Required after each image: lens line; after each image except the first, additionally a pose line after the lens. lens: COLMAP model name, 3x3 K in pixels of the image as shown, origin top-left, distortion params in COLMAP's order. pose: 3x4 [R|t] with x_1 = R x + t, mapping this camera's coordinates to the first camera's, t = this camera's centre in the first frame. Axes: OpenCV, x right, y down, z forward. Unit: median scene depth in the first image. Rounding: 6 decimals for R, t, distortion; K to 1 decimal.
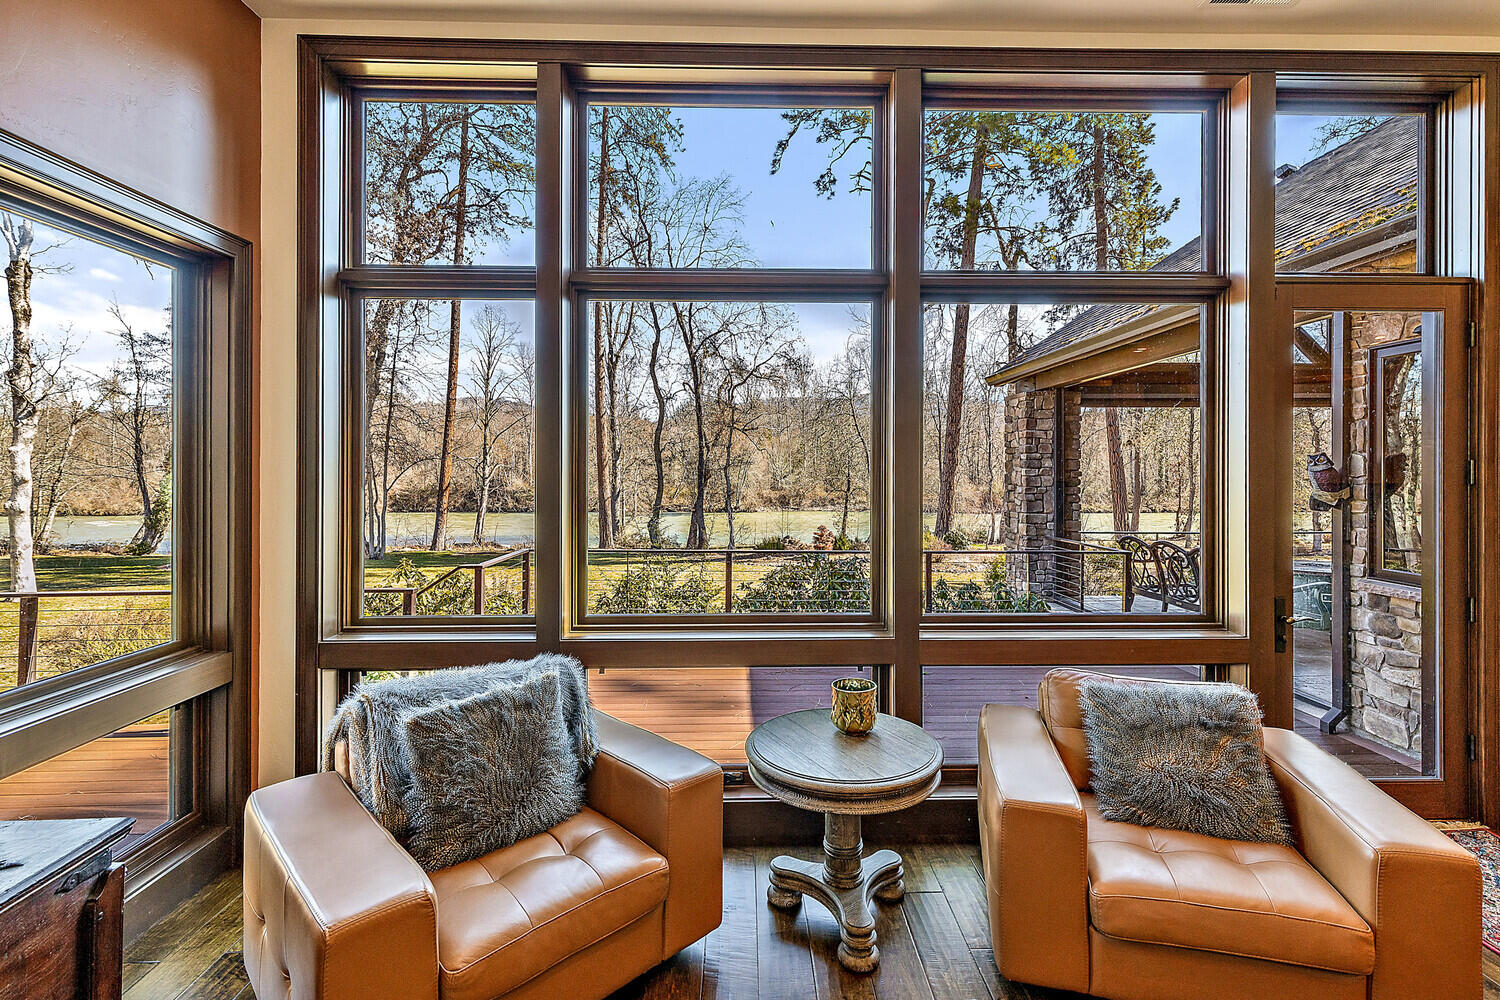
lens RADIAL K [[694.3, 0, 773.3], [0, 694.3, 447.3], [0, 0, 1]] dist [0.002456, 0.000737]
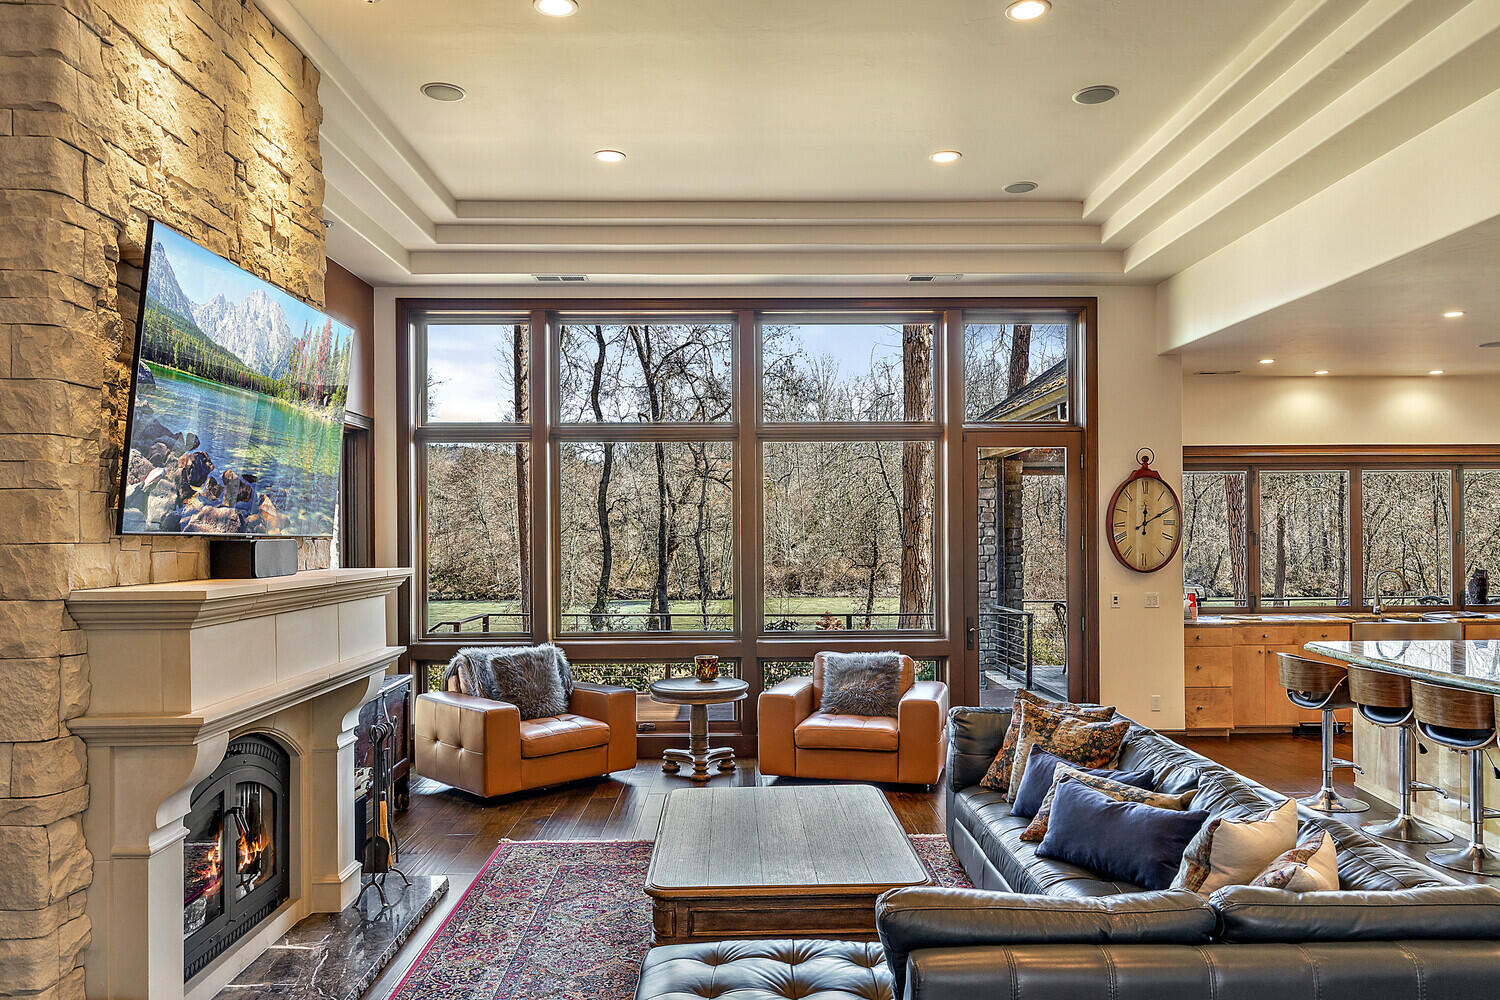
lens RADIAL K [[1088.9, 0, 747.5], [0, 1088.9, 507.0], [0, 0, 1]] dist [0.002733, -0.008758]
pose [[0.999437, -0.006201, -0.032967, 0.020401], [0.006412, 0.999959, 0.006319, -0.005397], [0.032926, -0.006527, 0.999436, -0.122750]]
